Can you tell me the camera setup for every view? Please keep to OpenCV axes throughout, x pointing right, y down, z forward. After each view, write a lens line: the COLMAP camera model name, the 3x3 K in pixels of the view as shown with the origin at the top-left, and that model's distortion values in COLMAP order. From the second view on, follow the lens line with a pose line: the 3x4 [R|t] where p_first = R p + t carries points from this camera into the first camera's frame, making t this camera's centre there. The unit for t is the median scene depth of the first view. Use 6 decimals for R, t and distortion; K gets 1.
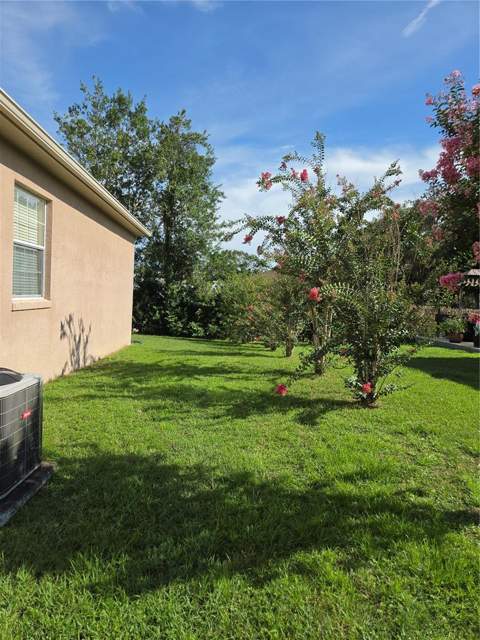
lens RADIAL K [[453.4, 0, 240.0], [0, 453.4, 320.0], [0, 0, 1]] dist [0.073617, -0.066903]
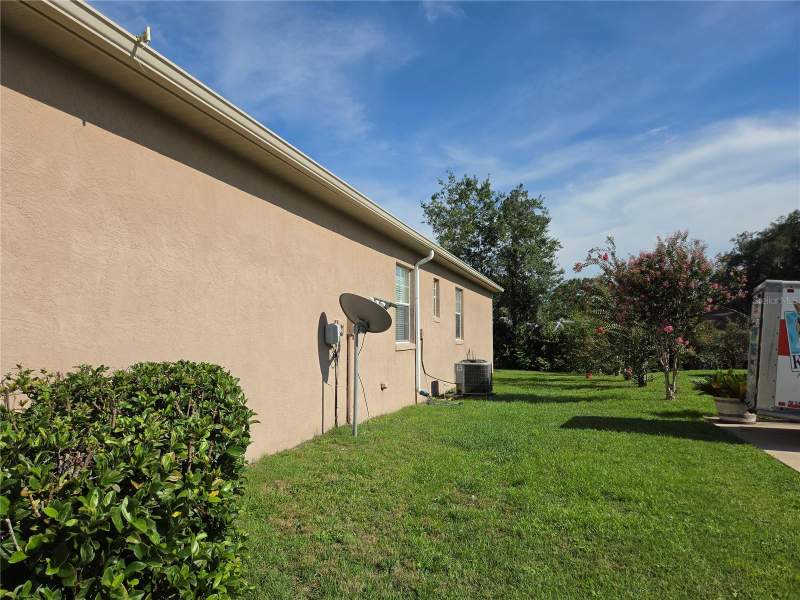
lens RADIAL K [[558.6, 0, 375.6], [0, 558.6, 303.0], [0, 0, 1]] dist [0.037308, -0.001013]
pose [[0.926588, -0.071713, -0.369177, 0.045820], [0.029337, 0.992442, -0.119153, 0.026402], [0.374932, 0.099575, 0.921689, -0.482732]]
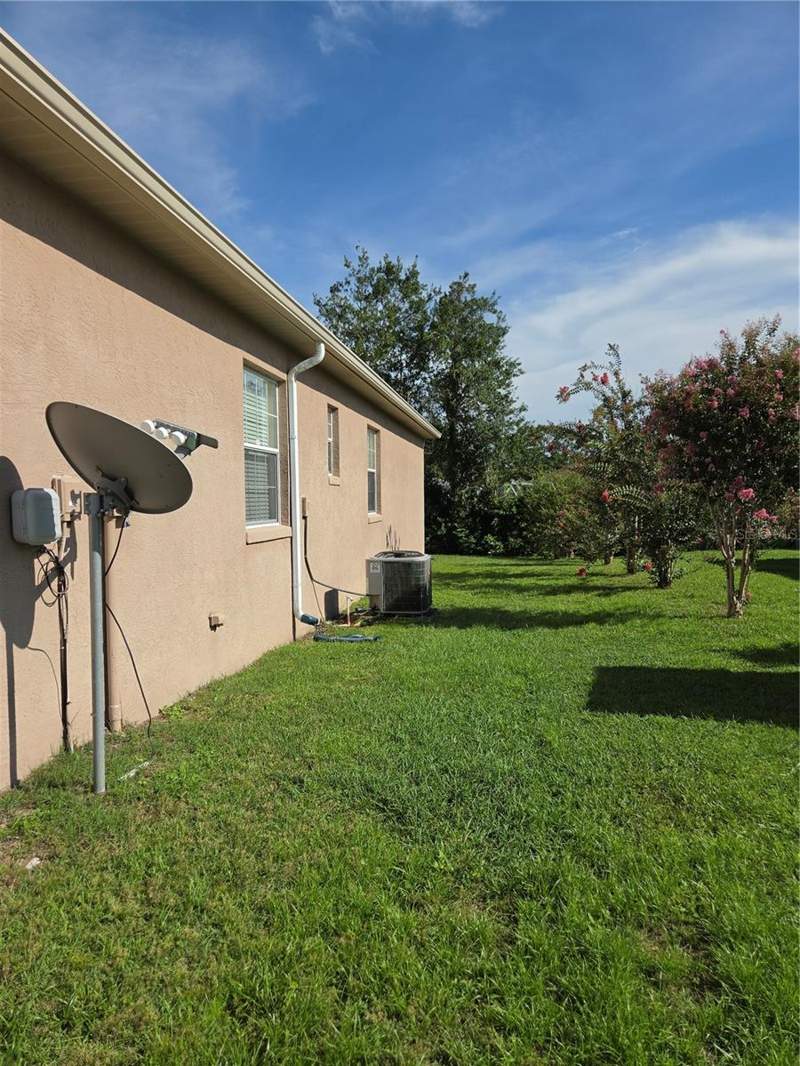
lens RADIAL K [[755.2, 0, 400.0], [0, 755.2, 533.0], [0, 0, 1]] dist [0.073617, -0.066903]
pose [[0.978681, -0.051122, -0.198920, 0.005718], [0.049087, 0.998680, -0.015154, 0.013043], [0.199432, 0.005067, 0.979898, -0.317721]]
